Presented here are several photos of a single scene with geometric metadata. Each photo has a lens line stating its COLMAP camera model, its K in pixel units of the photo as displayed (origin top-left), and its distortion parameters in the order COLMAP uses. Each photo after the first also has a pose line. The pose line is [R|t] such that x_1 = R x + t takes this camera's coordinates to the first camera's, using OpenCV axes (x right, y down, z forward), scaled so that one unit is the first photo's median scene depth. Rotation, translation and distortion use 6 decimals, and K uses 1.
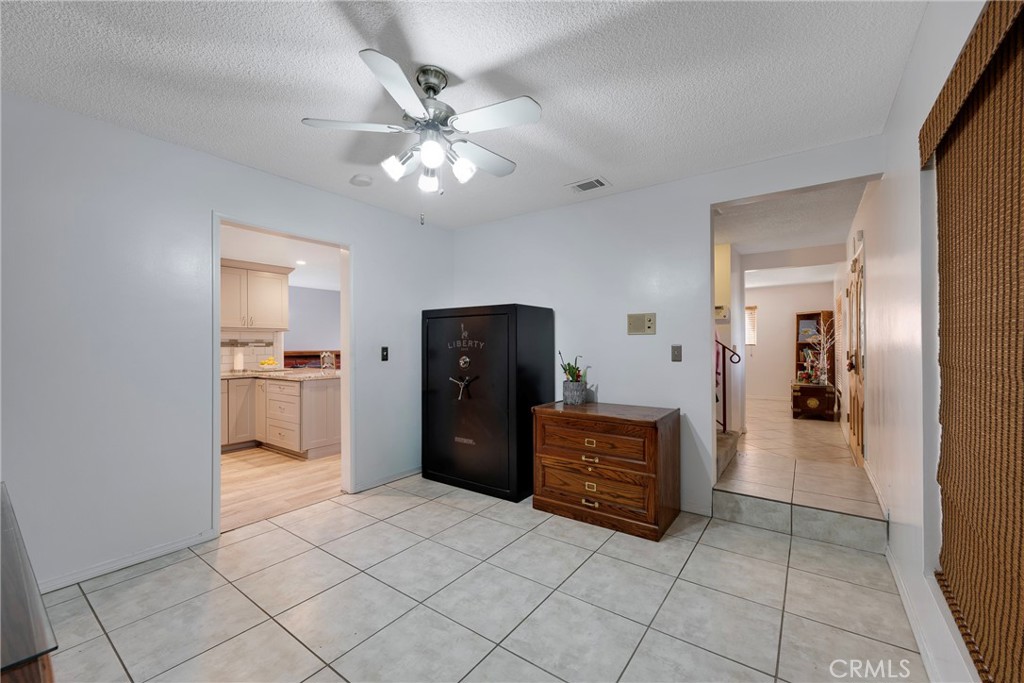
lens RADIAL K [[412.2, 0, 511.5], [0, 412.2, 348.3], [0, 0, 1]] dist [-0.001369, -0.000159]
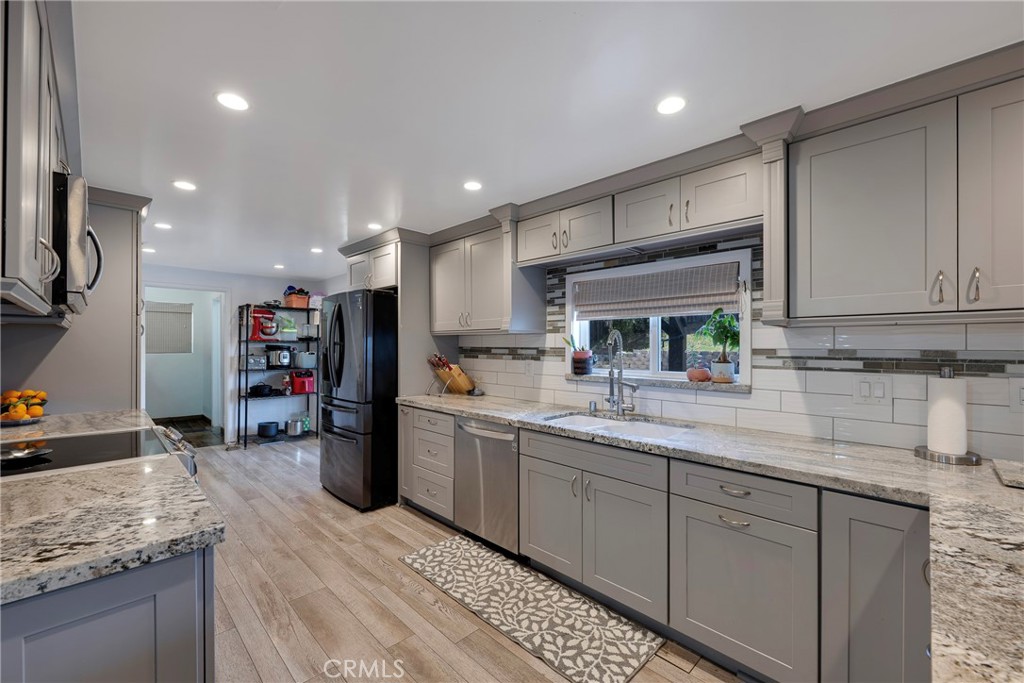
lens RADIAL K [[414.5, 0, 512.5], [0, 414.5, 345.3], [0, 0, 1]] dist [-0.002553, -0.000136]
pose [[-0.150362, 0.005944, -0.988613, -0.549864], [-0.006921, 0.999951, 0.007065, -0.044327], [0.988607, 0.007905, -0.150314, 1.266473]]
